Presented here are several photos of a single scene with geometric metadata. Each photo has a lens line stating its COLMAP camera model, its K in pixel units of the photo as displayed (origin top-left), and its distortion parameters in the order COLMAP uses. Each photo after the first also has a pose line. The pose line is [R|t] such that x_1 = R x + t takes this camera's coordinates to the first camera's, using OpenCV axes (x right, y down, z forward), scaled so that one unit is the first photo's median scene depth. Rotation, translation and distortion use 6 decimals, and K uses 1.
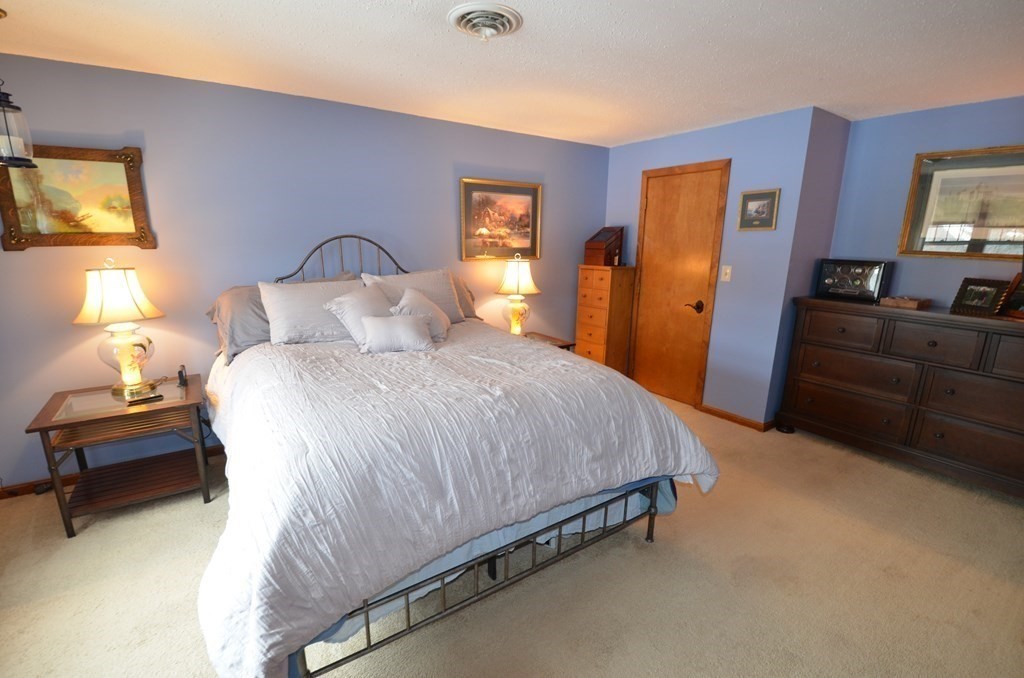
lens RADIAL K [[451.2, 0, 515.0], [0, 451.2, 351.9], [0, 0, 1]] dist [0.016504, -0.023345]
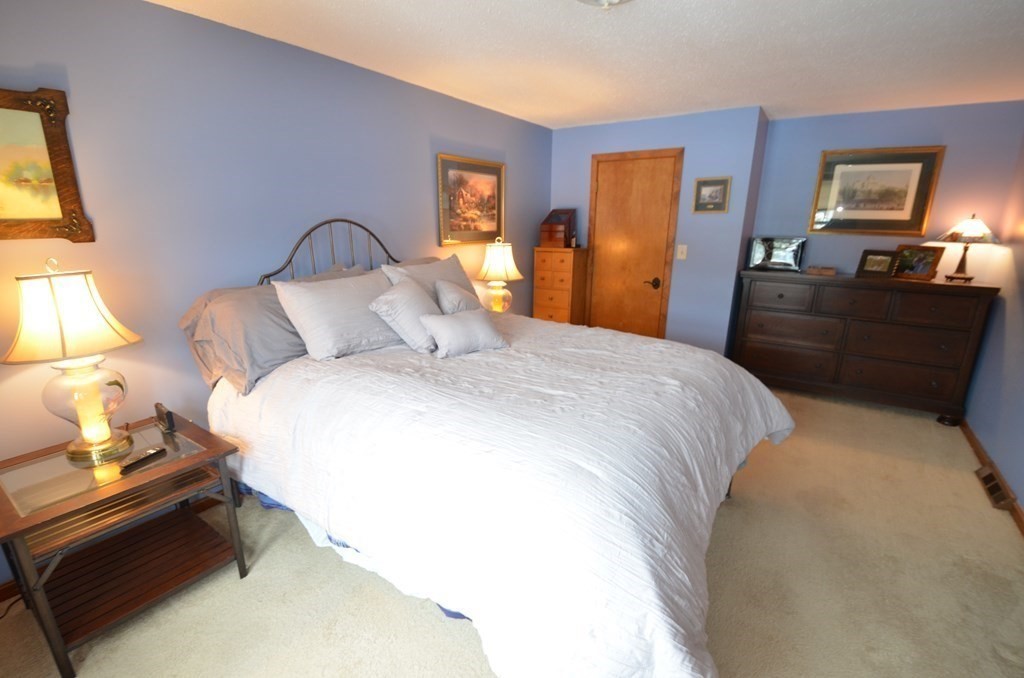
lens RADIAL K [[451.2, 0, 515.0], [0, 451.2, 351.9], [0, 0, 1]] dist [0.016504, -0.023345]
pose [[0.929736, -0.107247, 0.352264, -0.364107], [0.092883, 0.994016, 0.057481, -0.032954], [-0.356321, -0.020723, 0.934134, 0.104648]]
